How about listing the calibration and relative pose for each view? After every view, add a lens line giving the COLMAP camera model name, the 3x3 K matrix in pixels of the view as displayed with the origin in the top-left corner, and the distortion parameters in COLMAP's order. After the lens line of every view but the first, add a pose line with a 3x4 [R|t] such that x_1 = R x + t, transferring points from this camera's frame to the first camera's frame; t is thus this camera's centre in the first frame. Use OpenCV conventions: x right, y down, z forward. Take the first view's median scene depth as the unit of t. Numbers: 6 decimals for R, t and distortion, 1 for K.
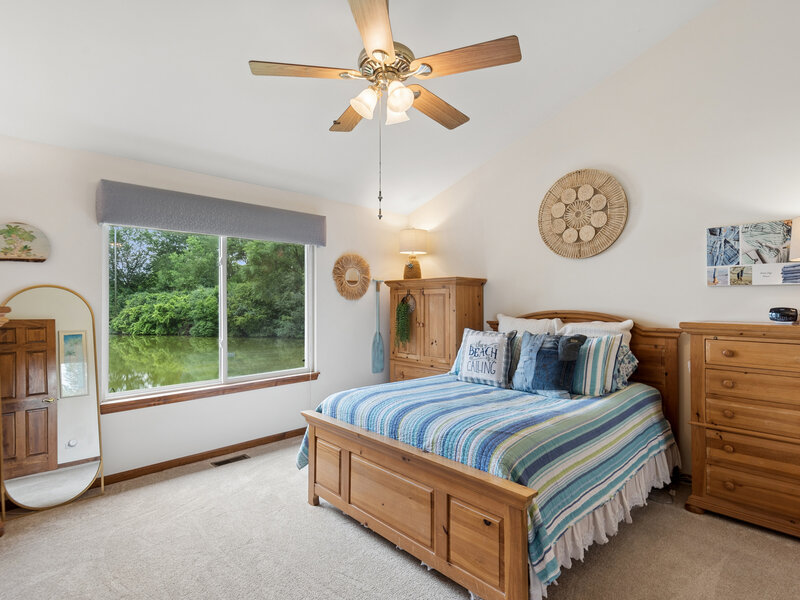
lens RADIAL K [[419.0, 0, 403.8], [0, 419.0, 294.7], [0, 0, 1]] dist [0.045320, -0.033760]
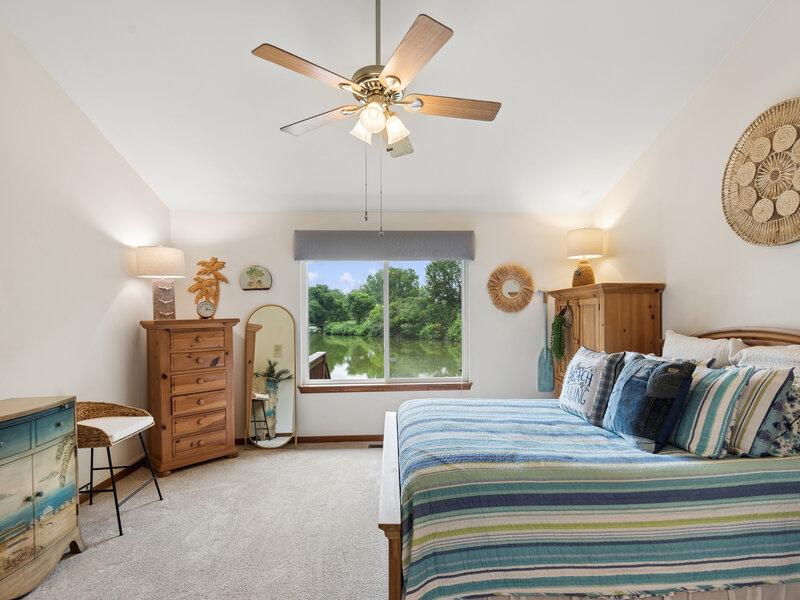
lens RADIAL K [[413.0, 0, 403.0], [0, 413.0, 314.0], [0, 0, 1]] dist [0.043872, -0.031946]
pose [[0.745653, -0.004851, -0.666317, 0.391199], [0.015382, 0.999832, 0.009934, 0.002869], [0.666157, -0.017657, 0.745602, 0.148071]]
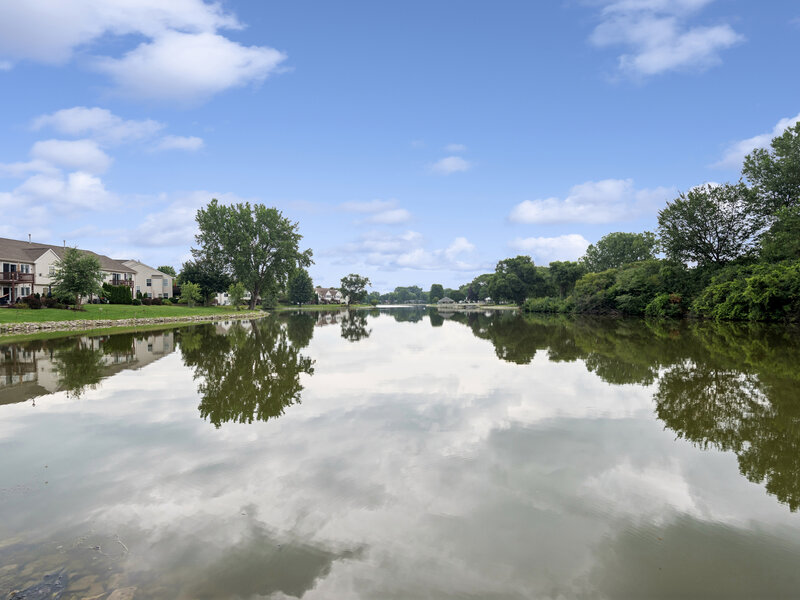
lens RADIAL K [[413.0, 0, 403.0], [0, 413.0, 314.0], [0, 0, 1]] dist [0.043872, -0.031946]
pose [[0.303197, 0.027733, -0.952524, -1.421639], [0.019757, 0.999179, 0.035380, 0.766842], [0.952723, -0.029546, 0.302400, 3.734749]]
